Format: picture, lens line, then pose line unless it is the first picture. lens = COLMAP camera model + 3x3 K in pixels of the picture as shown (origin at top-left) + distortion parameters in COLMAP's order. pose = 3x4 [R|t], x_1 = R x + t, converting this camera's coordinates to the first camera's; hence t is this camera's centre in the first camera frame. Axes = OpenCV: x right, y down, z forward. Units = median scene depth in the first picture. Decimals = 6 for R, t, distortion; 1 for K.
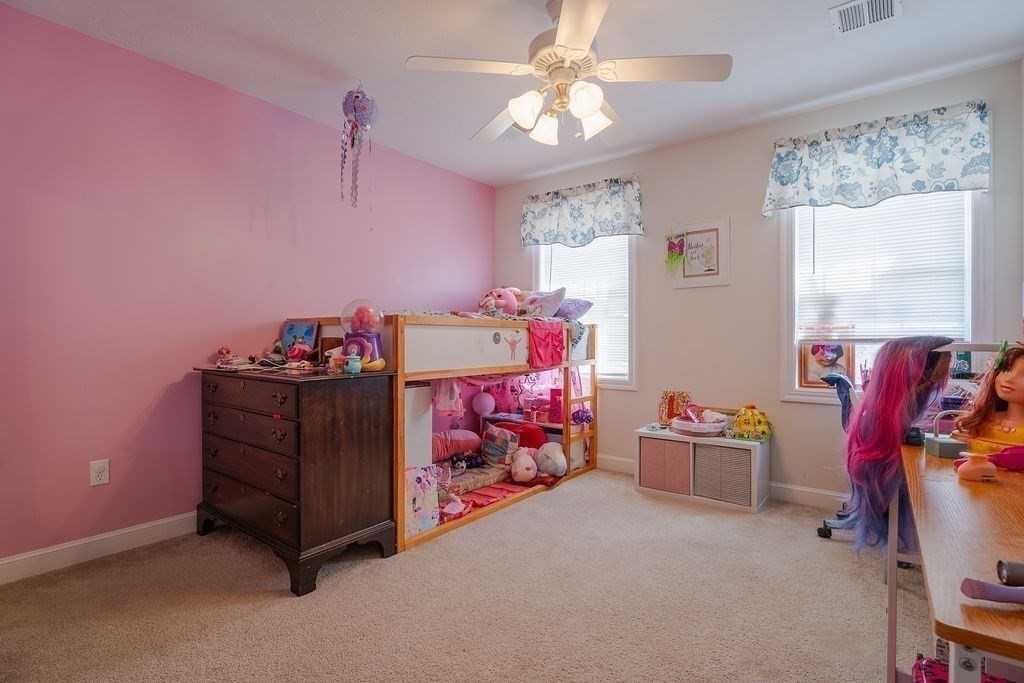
lens RADIAL K [[493.8, 0, 511.0], [0, 493.8, 340.1], [0, 0, 1]] dist [-0.006448, -0.000660]
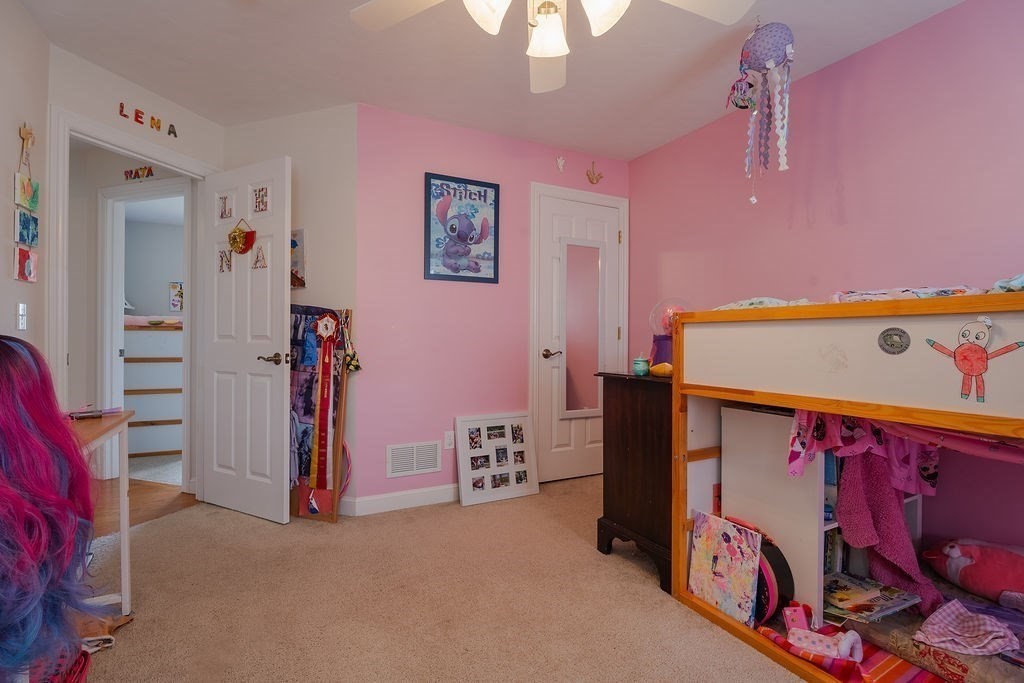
lens RADIAL K [[466.7, 0, 512.7], [0, 466.7, 339.7], [0, 0, 1]] dist [-0.011736, -0.000324]
pose [[-0.422358, -0.003441, -0.906423, 0.557670], [-0.006166, 0.999981, -0.000923, -0.003387], [0.906408, 0.005199, -0.422371, 0.994284]]
